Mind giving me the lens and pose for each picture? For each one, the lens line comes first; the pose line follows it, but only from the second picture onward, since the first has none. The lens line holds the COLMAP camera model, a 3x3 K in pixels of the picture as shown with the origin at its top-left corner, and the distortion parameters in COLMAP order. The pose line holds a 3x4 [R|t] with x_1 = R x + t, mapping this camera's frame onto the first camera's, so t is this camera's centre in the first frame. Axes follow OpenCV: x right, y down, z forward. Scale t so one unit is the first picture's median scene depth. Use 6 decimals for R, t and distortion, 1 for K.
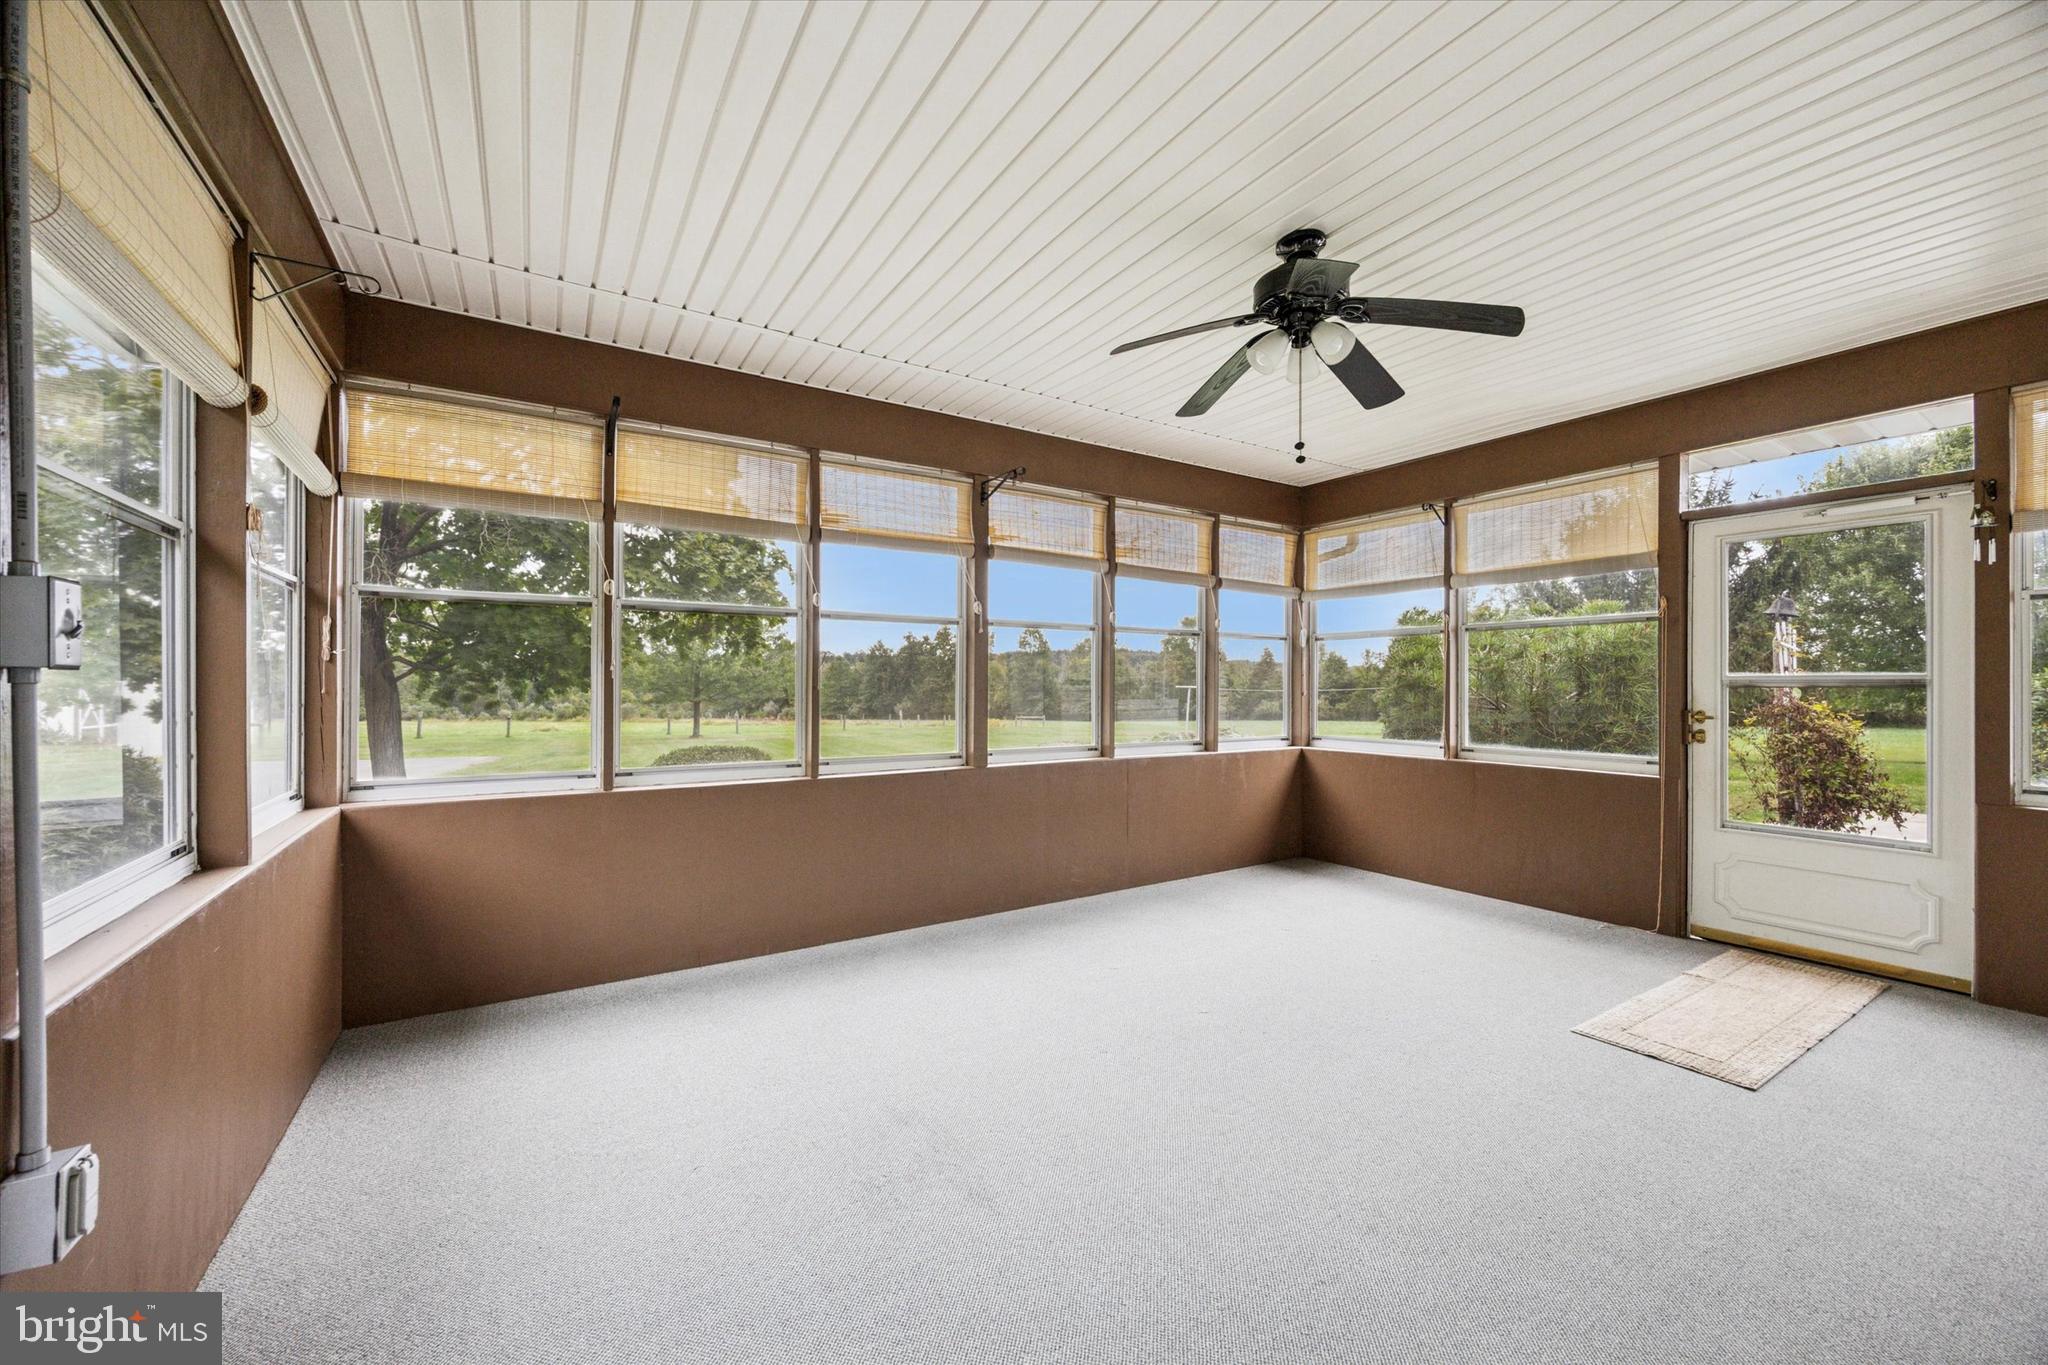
lens RADIAL K [[777.7, 0, 1022.9], [0, 777.7, 687.5], [0, 0, 1]] dist [0.001304, 0.000000]
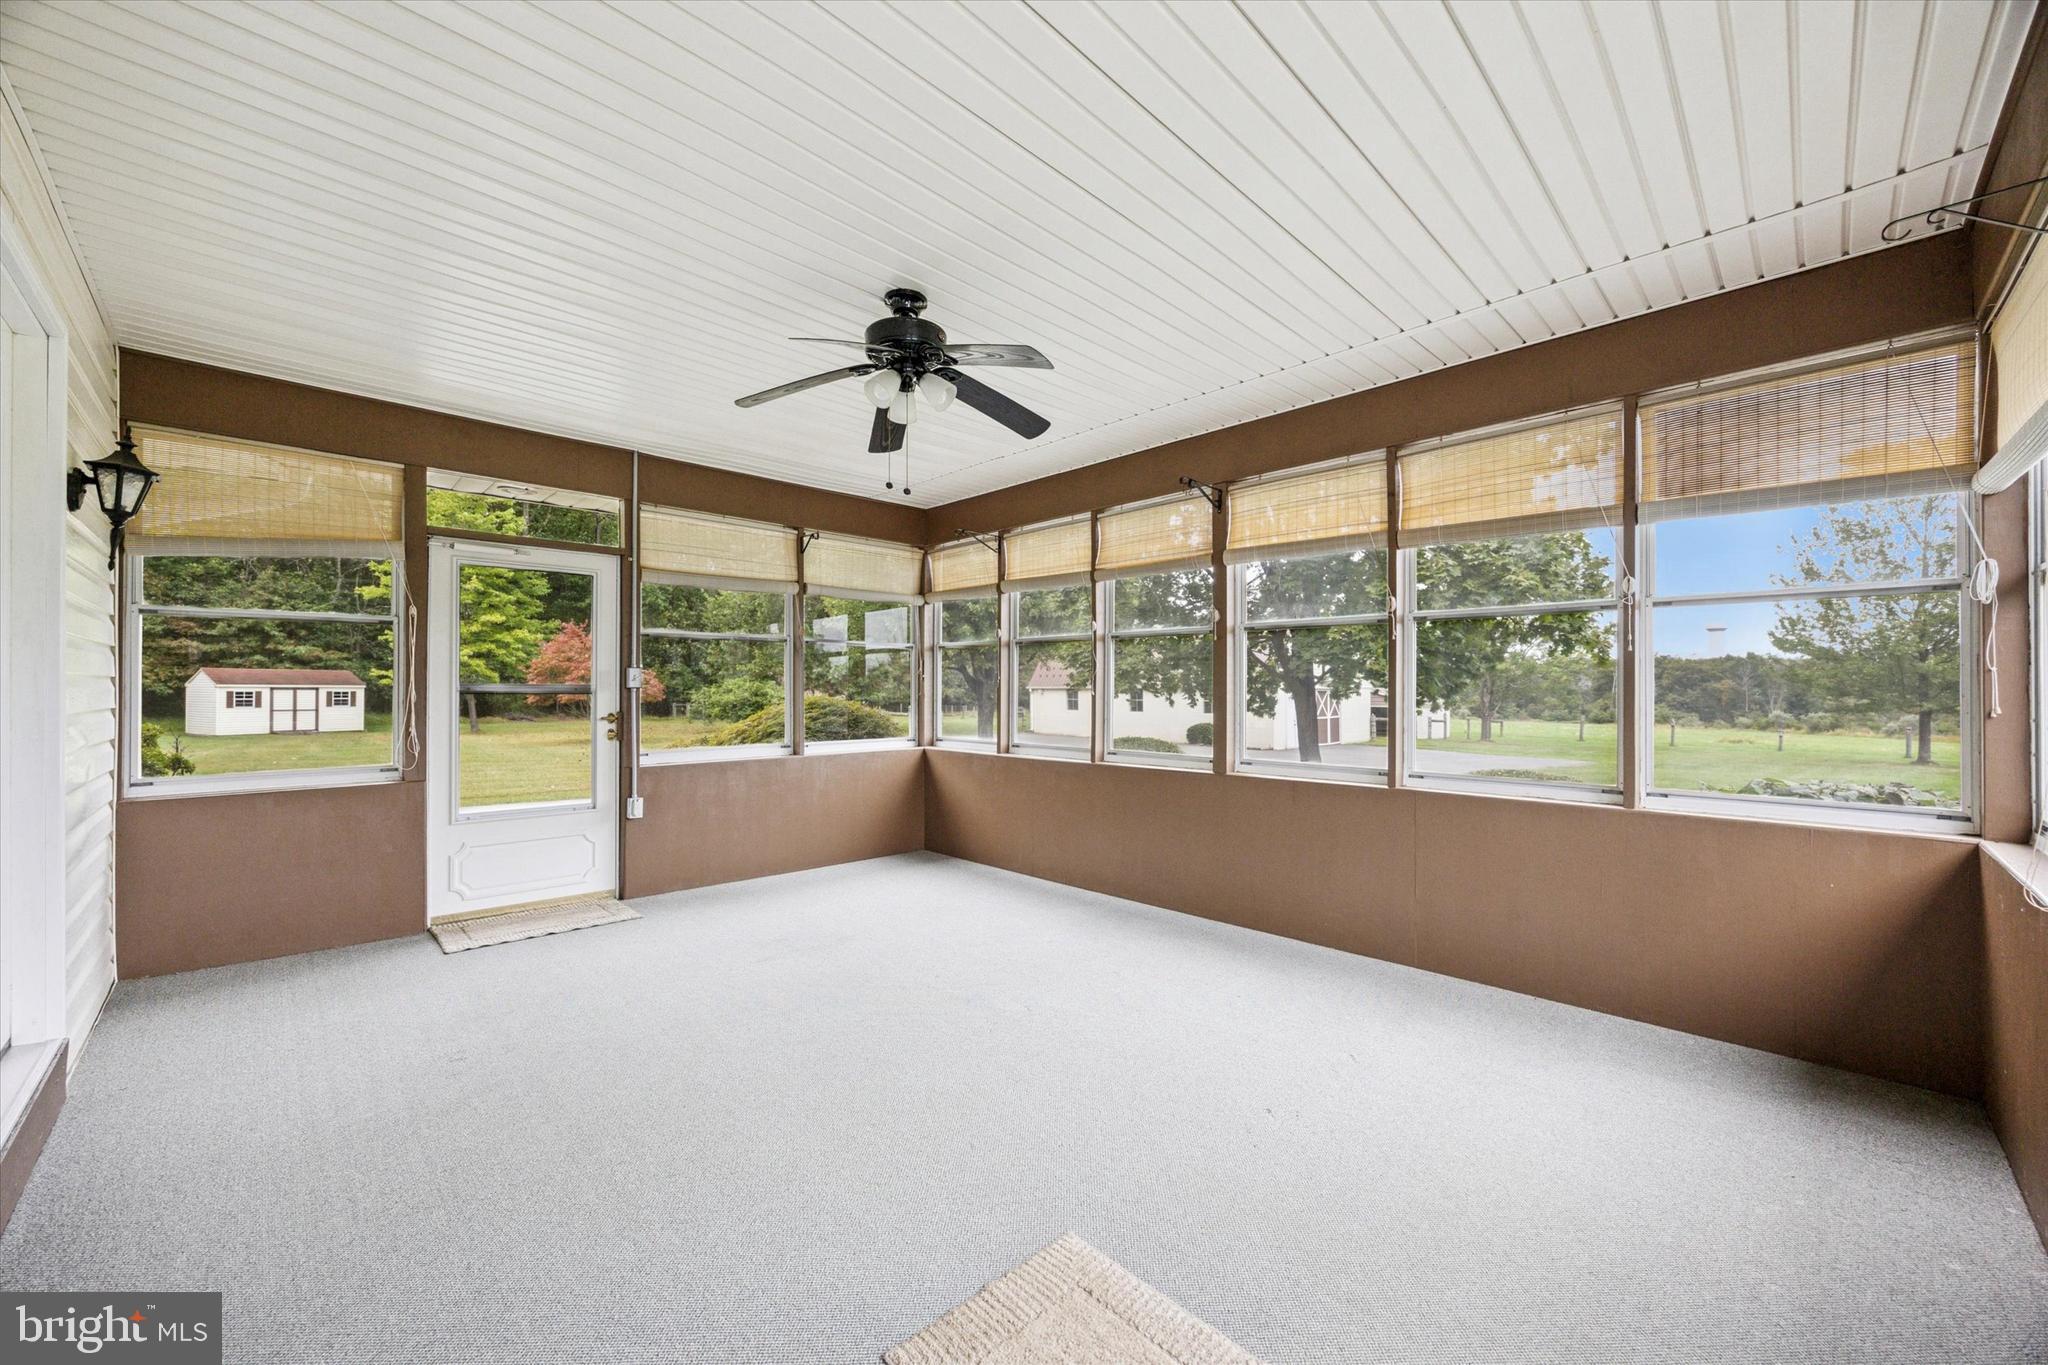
lens RADIAL K [[777.7, 0, 1024.6], [0, 777.7, 683.8], [0, 0, 1]] dist [0.001304, 0.000000]
pose [[0.214507, -0.010515, -0.976666, 0.913025], [-0.004943, 0.999918, -0.011851, 0.000734], [0.976710, 0.007369, 0.214438, 0.564957]]
